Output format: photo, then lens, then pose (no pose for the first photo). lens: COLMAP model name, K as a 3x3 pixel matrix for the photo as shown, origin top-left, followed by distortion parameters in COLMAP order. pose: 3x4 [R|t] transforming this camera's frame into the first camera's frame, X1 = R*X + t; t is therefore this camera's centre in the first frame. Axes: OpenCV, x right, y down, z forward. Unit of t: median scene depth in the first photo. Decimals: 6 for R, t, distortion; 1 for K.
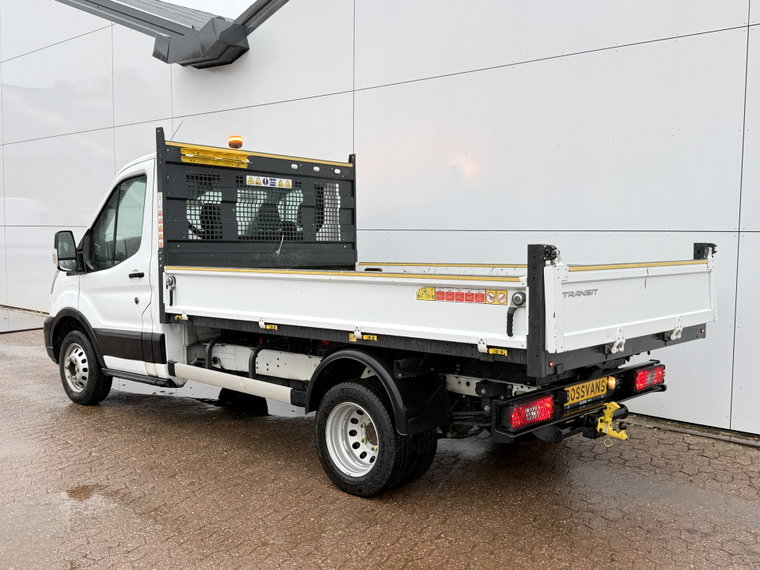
lens RADIAL K [[783.6, 0, 380.1], [0, 783.6, 286.9], [0, 0, 1]] dist [0.013067, 0.000000]
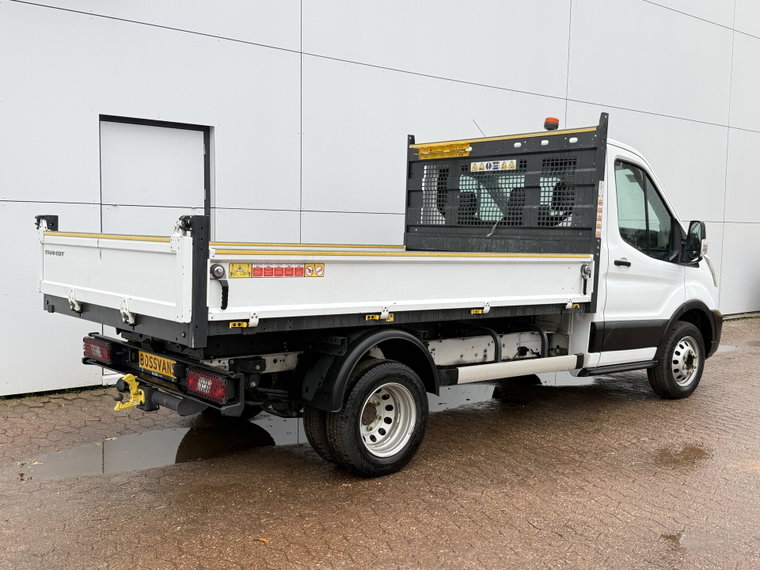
lens RADIAL K [[803.7, 0, 379.2], [0, 803.7, 283.6], [0, 0, 1]] dist [0.087093, 0.000000]
pose [[-0.189884, 0.058640, -0.980054, 0.867519], [-0.079676, 0.994002, 0.074912, -0.050355], [0.978568, 0.092311, -0.184073, 1.038972]]
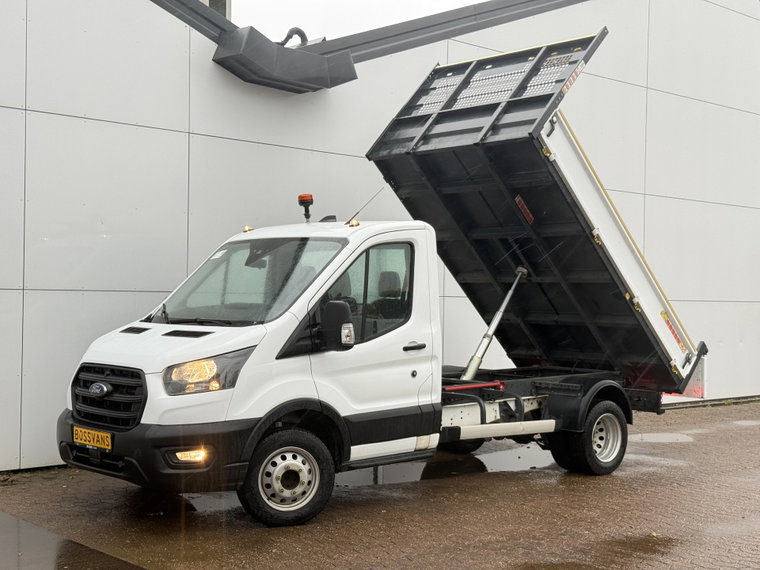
lens RADIAL K [[1051.1, 0, 380.6], [0, 1051.1, 283.9], [0, 0, 1]] dist [0.108161, 0.000000]
pose [[0.098295, -0.000557, 0.995157, -1.865767], [0.047905, 0.998843, -0.004173, -0.103374], [-0.994004, 0.048083, 0.098208, 1.078146]]
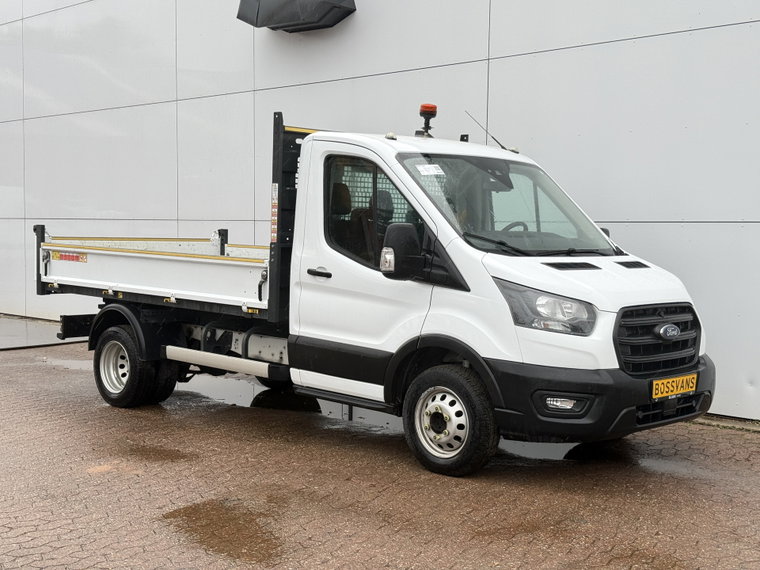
lens RADIAL K [[1051.1, 0, 377.4], [0, 1051.1, 288.0], [0, 0, 1]] dist [0.108161, 0.000000]
pose [[-0.998418, -0.031437, 0.046618, -0.512355], [-0.025855, 0.992930, 0.115855, -0.160576], [-0.049931, 0.114466, -0.992172, 2.523339]]
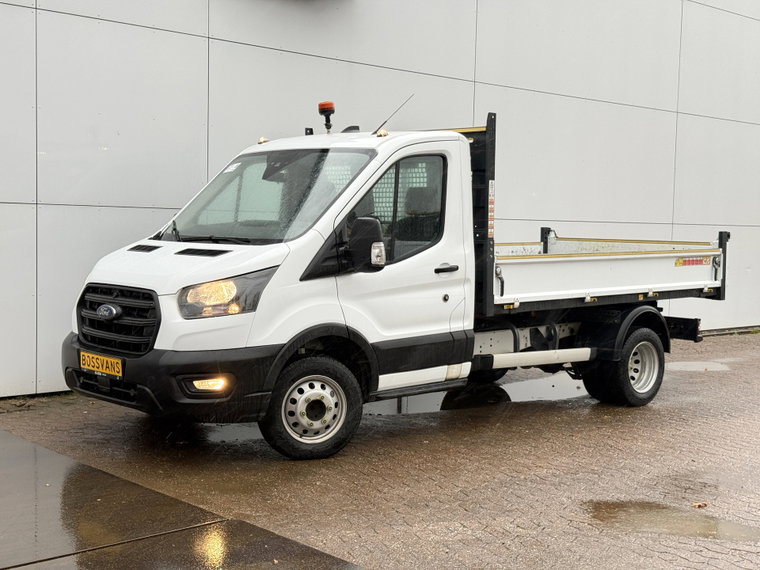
lens RADIAL K [[1051.1, 0, 371.8], [0, 1051.1, 289.4], [0, 0, 1]] dist [0.108161, 0.000000]
pose [[0.099901, -0.074148, 0.992231, -1.769152], [0.041482, 0.996663, 0.070303, -0.093794], [-0.994132, 0.034136, 0.102644, 1.129453]]
